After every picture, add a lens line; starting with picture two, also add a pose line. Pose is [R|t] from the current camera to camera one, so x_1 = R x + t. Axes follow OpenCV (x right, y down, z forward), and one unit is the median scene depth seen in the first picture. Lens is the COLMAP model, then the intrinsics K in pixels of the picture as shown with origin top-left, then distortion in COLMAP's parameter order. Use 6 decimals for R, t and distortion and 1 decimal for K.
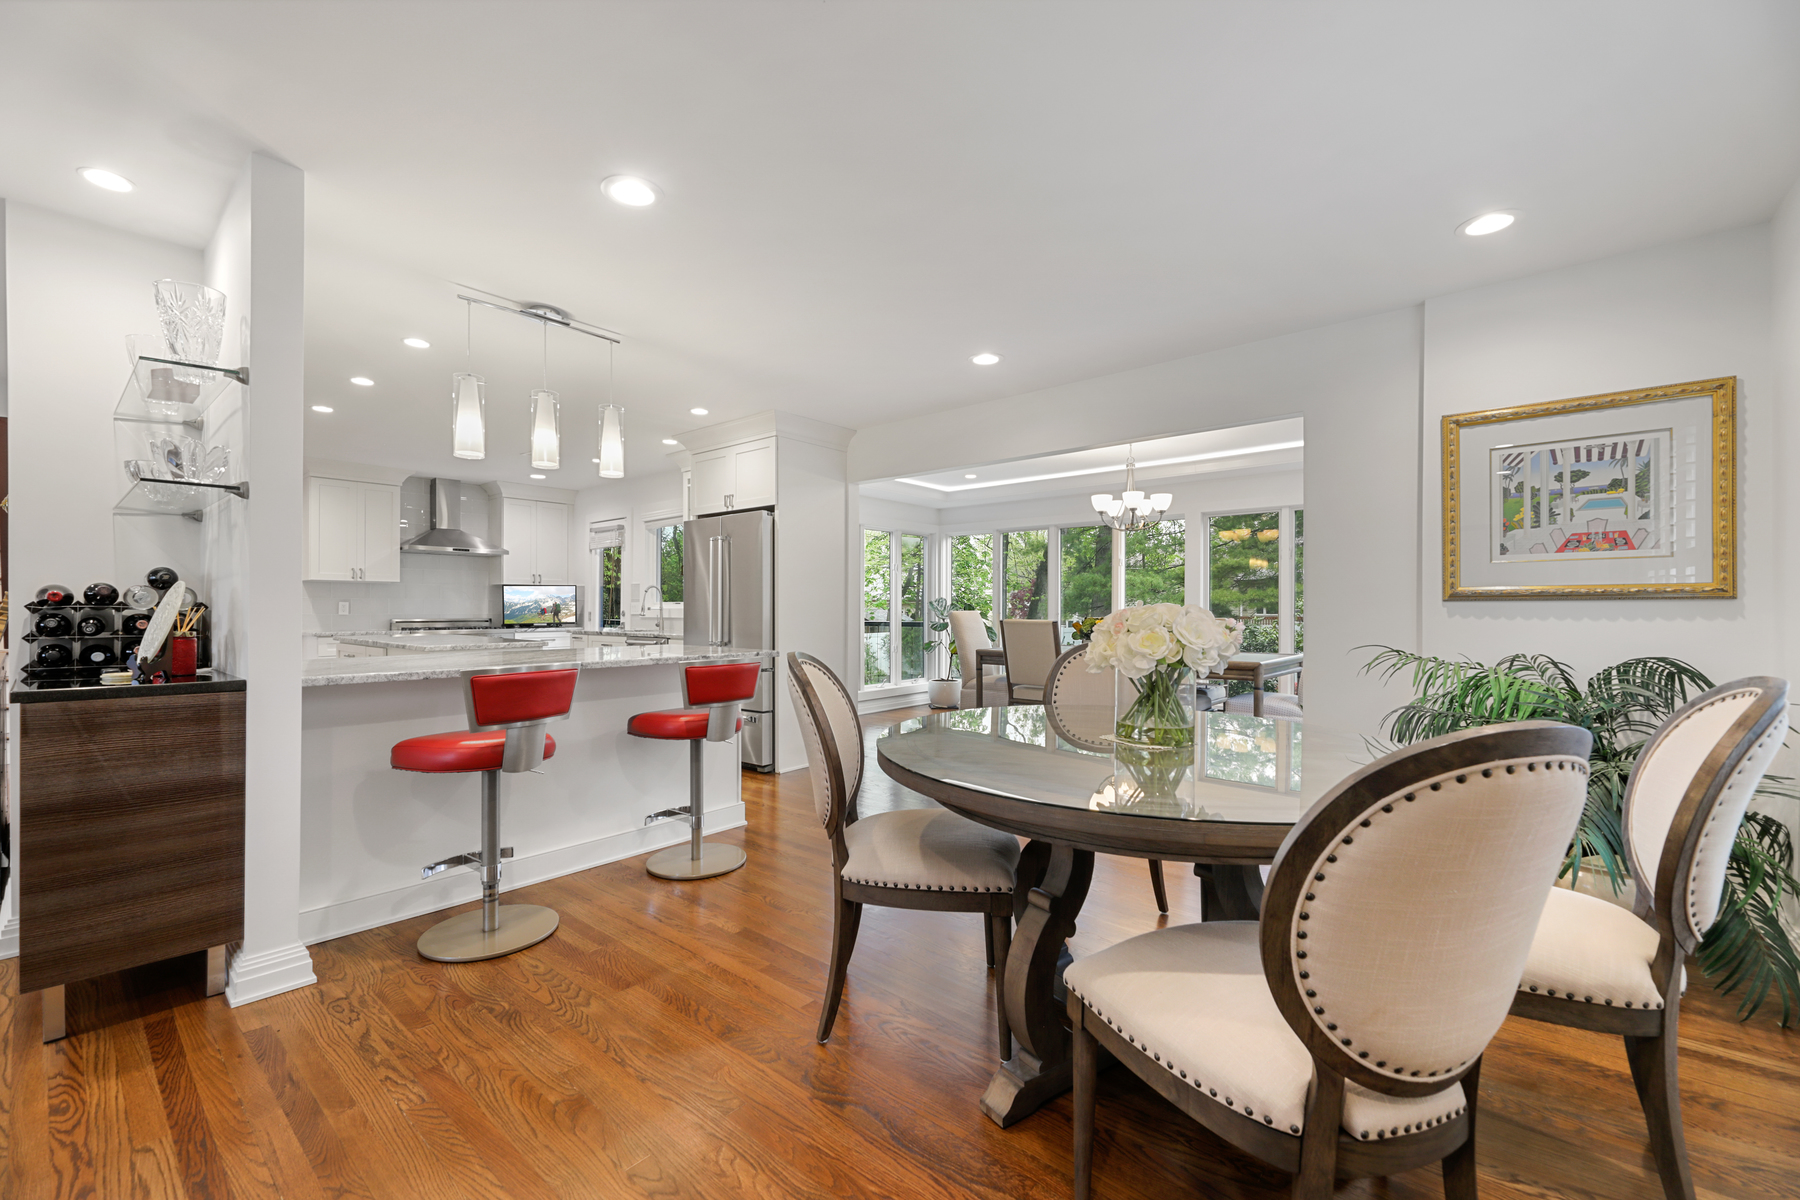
lens RADIAL K [[730.4, 0, 898.8], [0, 730.4, 611.4], [0, 0, 1]] dist [-0.001034, -0.002140]
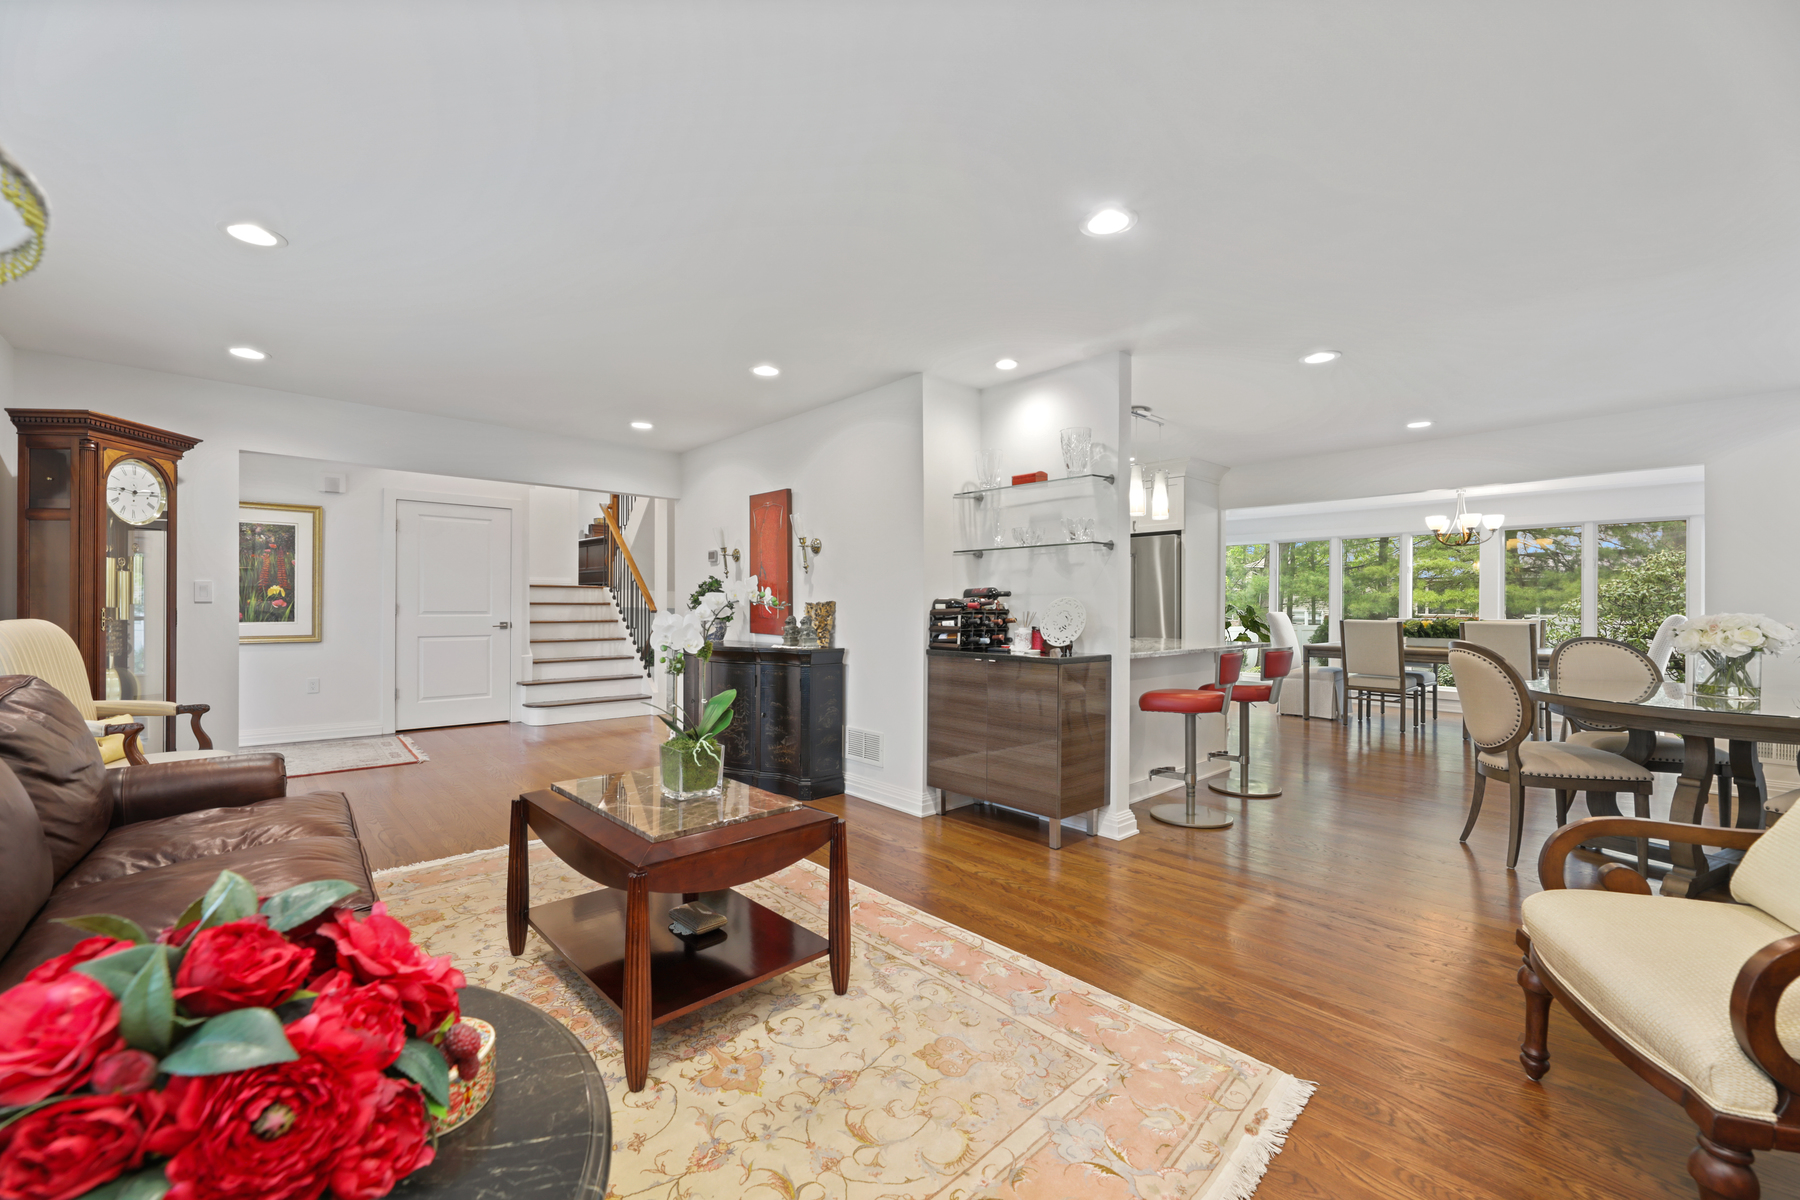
lens RADIAL K [[730.4, 0, 893.7], [0, 730.4, 605.8], [0, 0, 1]] dist [-0.001034, -0.002140]
pose [[0.991474, 0.003067, -0.130265, -0.860842], [-0.003593, 0.999986, -0.003808, -0.009363], [0.130252, 0.004244, 0.991472, -0.577844]]
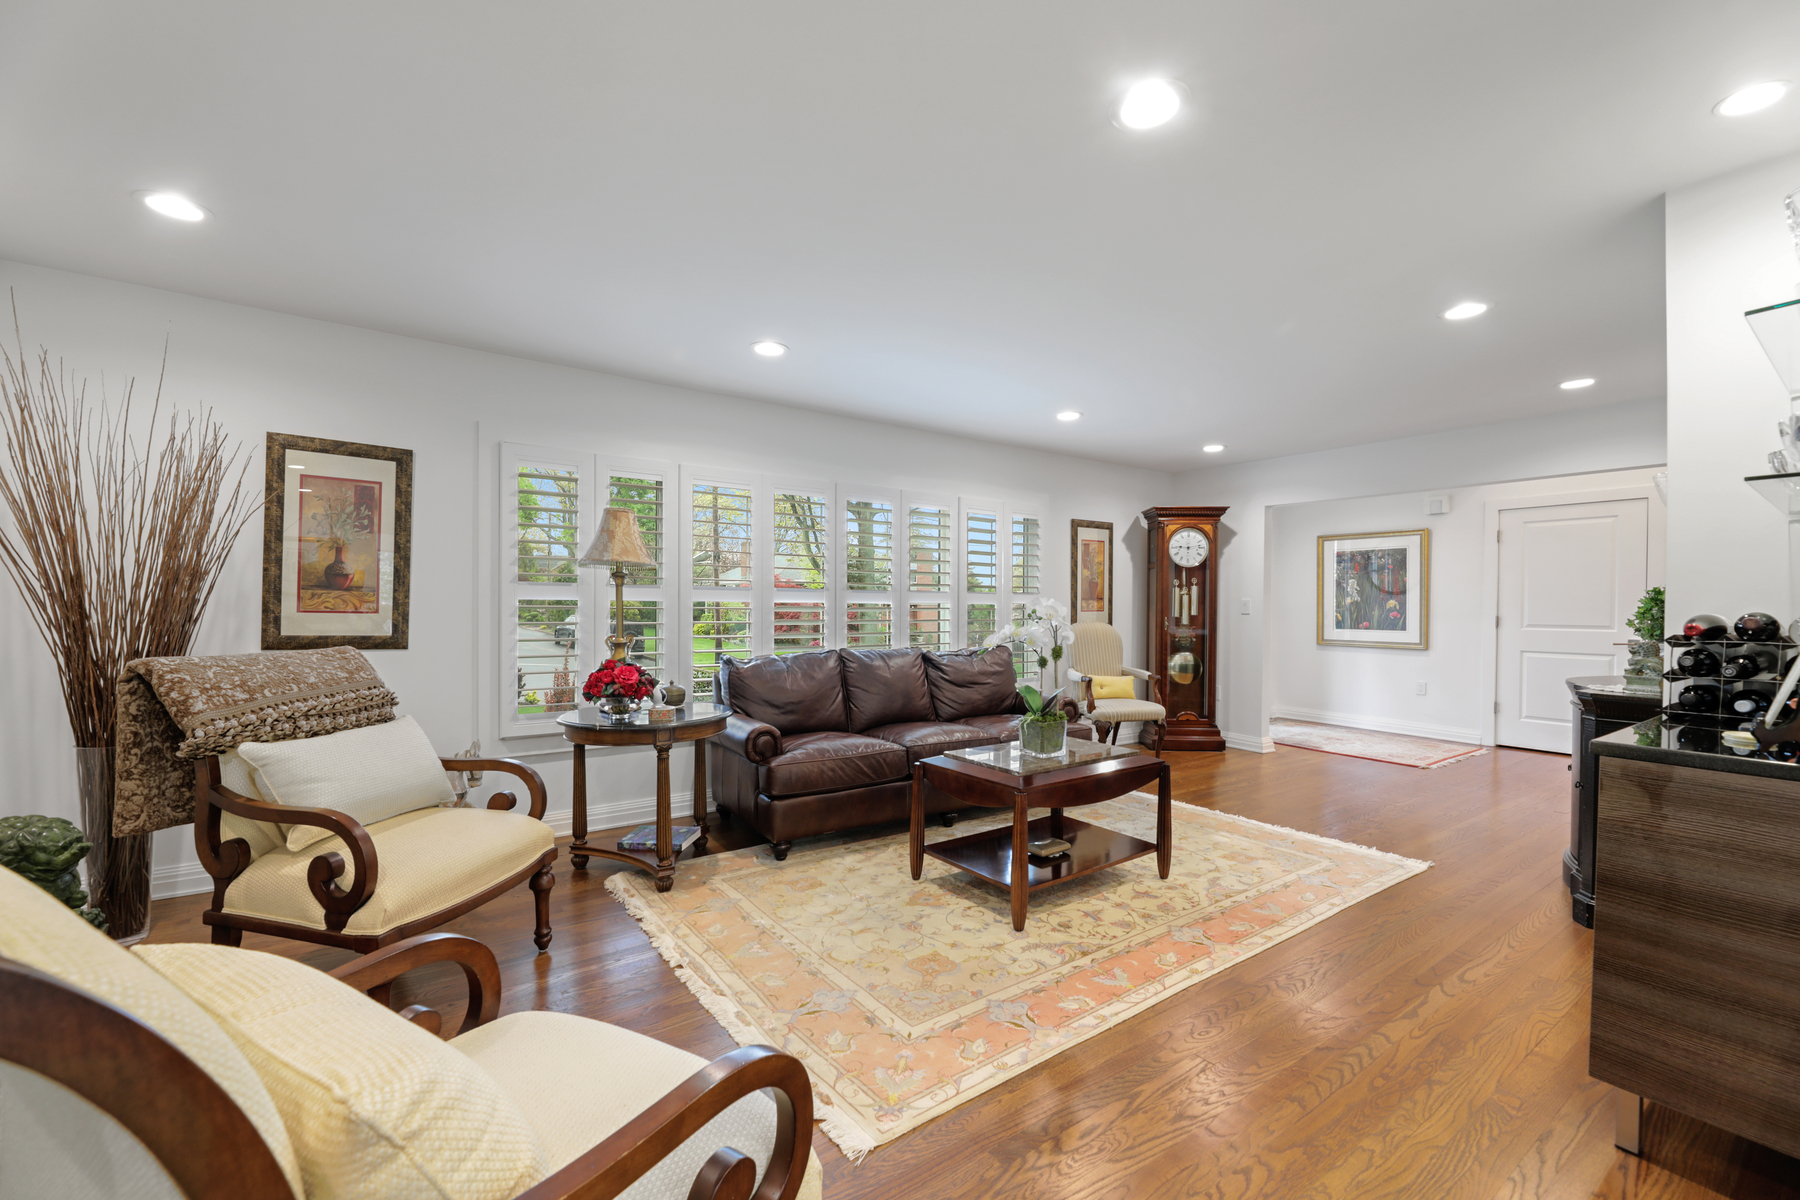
lens RADIAL K [[730.4, 0, 891.8], [0, 730.4, 610.2], [0, 0, 1]] dist [-0.001034, -0.002140]
pose [[-0.260774, 0.003054, -0.965395, -0.068953], [-0.012271, 0.999904, 0.006478, -0.028756], [0.965322, 0.013536, -0.260711, 0.238652]]
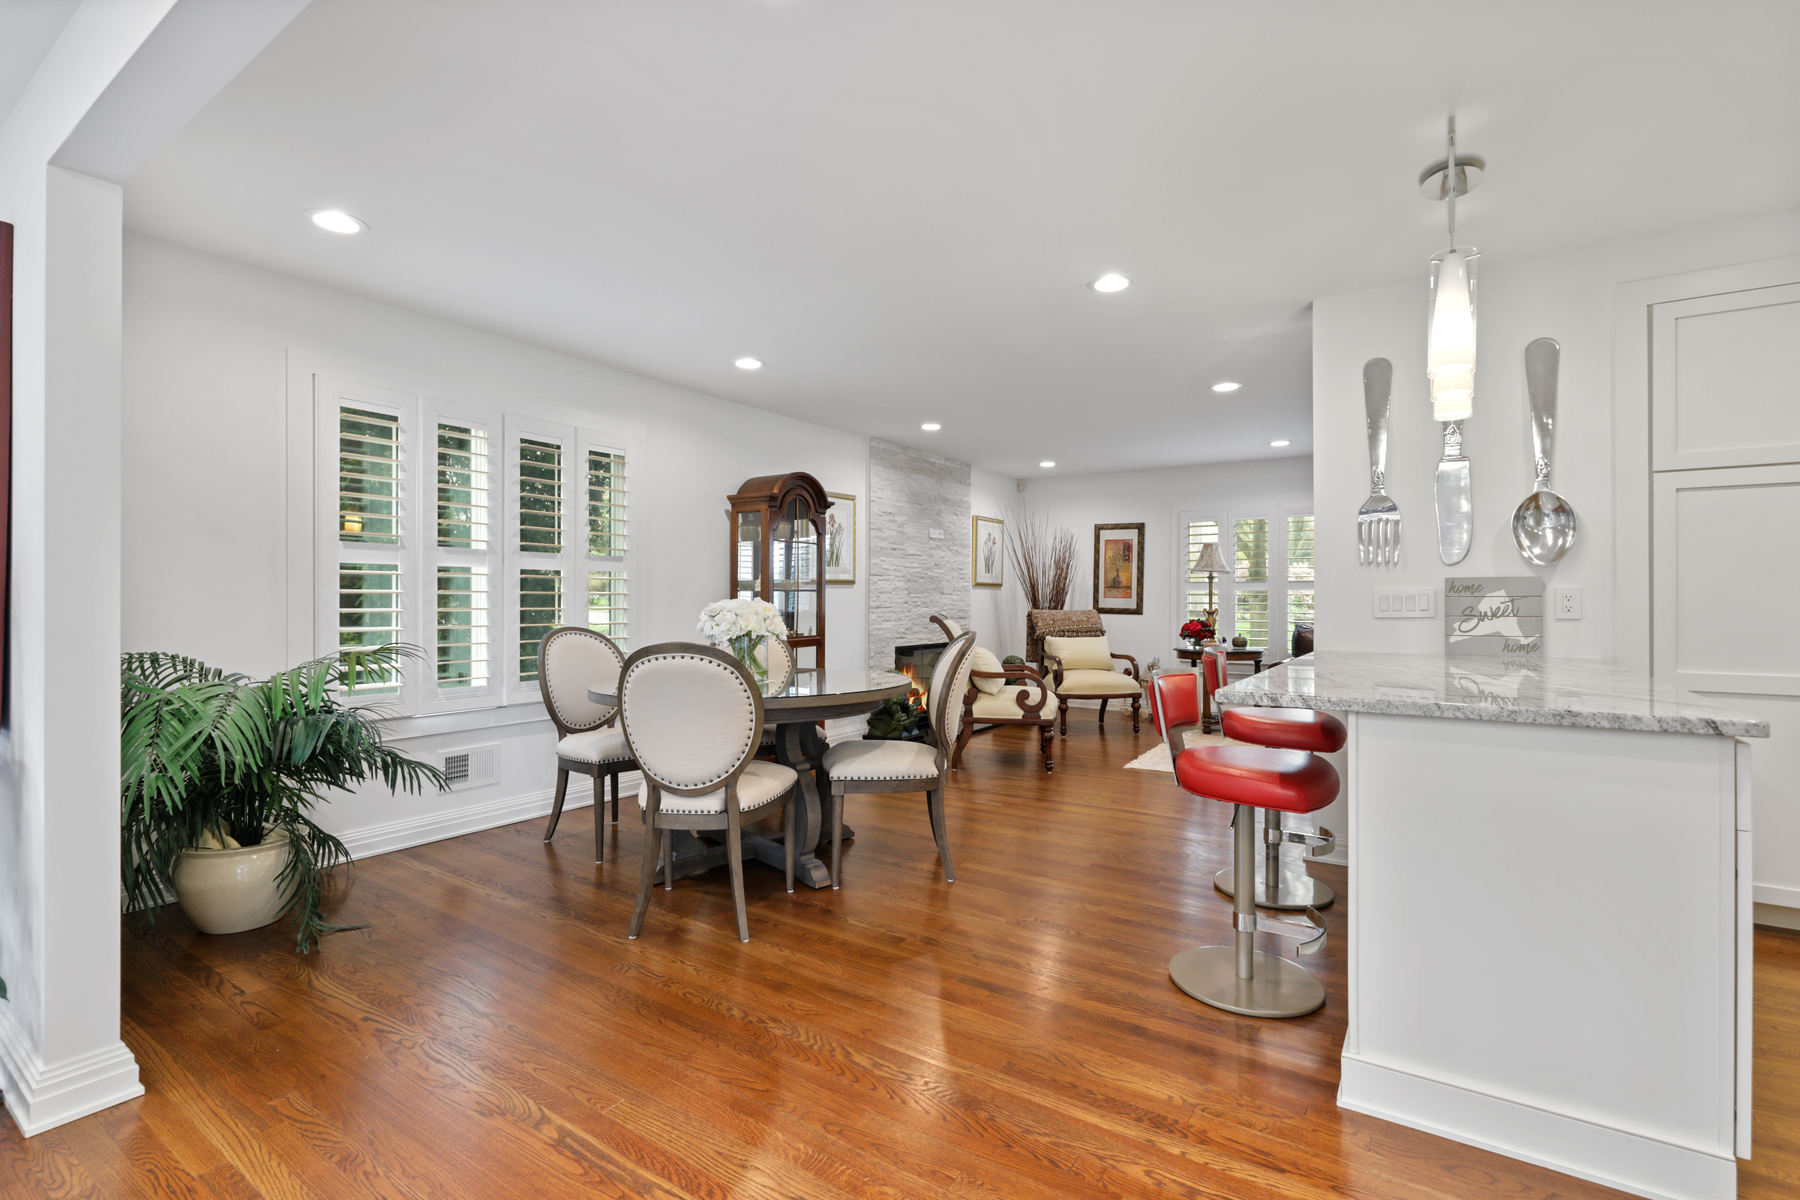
lens RADIAL K [[794.0, 0, 899.8], [0, 794.0, 601.1], [0, 0, 1]] dist [-0.001805, -0.000353]
pose [[-0.994625, 0.000193, -0.103547, 0.128667], [-0.000347, 0.999986, 0.005196, -0.010788], [0.103546, 0.005204, -0.994611, 1.840930]]
